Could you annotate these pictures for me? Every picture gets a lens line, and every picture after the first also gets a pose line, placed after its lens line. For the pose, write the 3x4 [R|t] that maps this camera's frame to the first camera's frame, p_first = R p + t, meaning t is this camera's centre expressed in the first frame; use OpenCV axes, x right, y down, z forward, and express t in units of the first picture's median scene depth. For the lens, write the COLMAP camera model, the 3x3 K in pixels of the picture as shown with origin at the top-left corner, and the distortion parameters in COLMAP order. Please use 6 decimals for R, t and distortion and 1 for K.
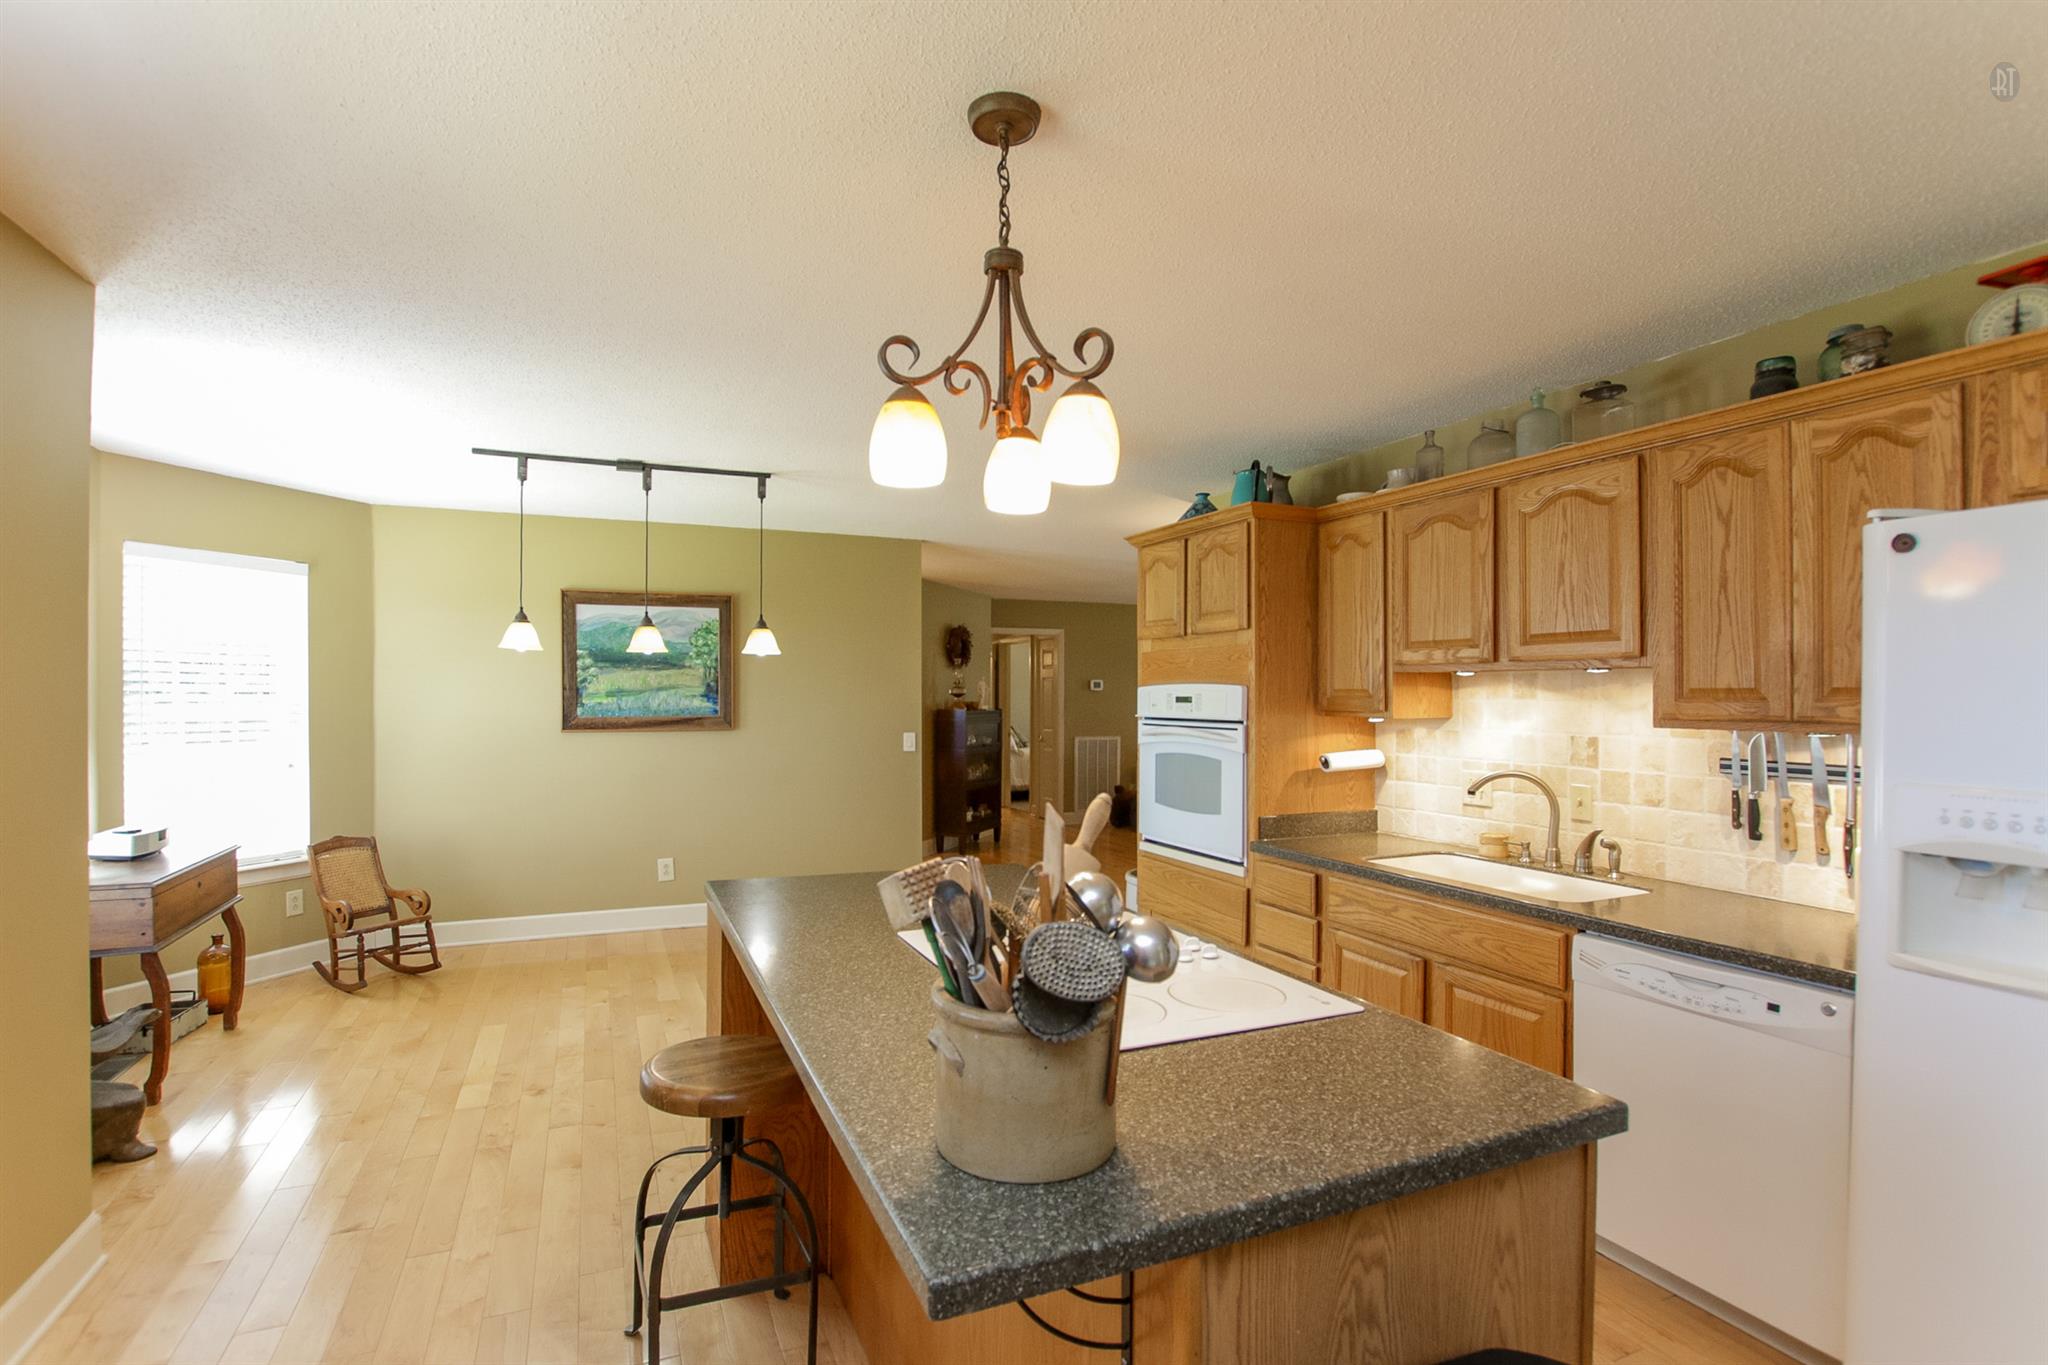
lens RADIAL K [[972.7, 0, 1021.9], [0, 972.7, 692.3], [0, 0, 1]] dist [-0.004867, 0.000244]
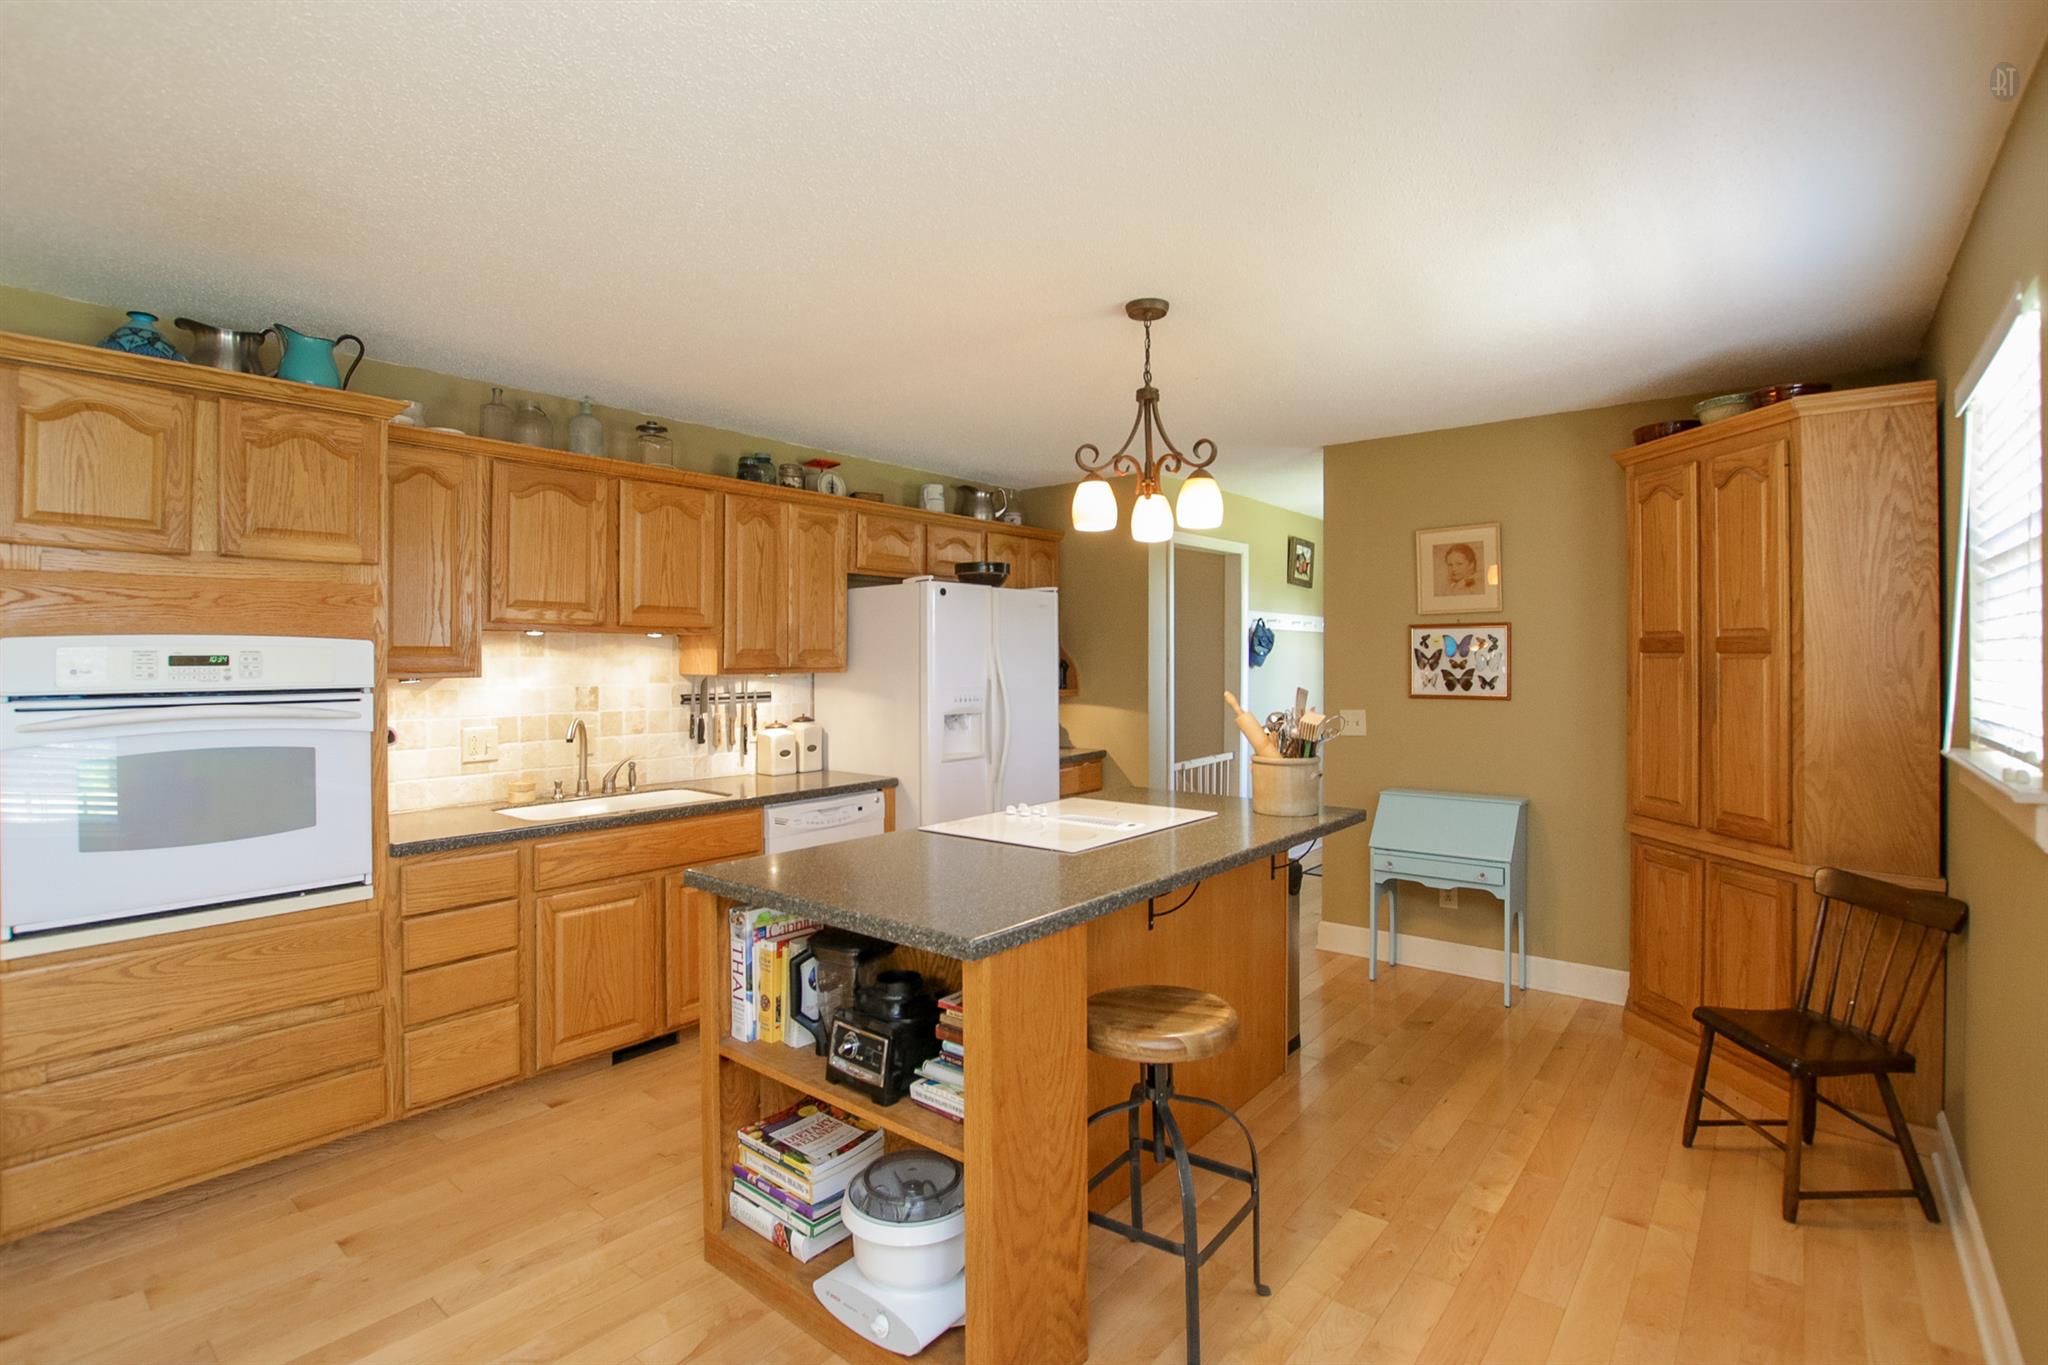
lens RADIAL K [[972.7, 0, 1024.4], [0, 972.7, 667.7], [0, 0, 1]] dist [-0.004867, 0.000244]
pose [[-0.442212, -0.015522, 0.896776, -0.790727], [-0.005319, 0.999878, 0.014684, 0.000277], [-0.896895, 0.001724, -0.442241, 1.062762]]
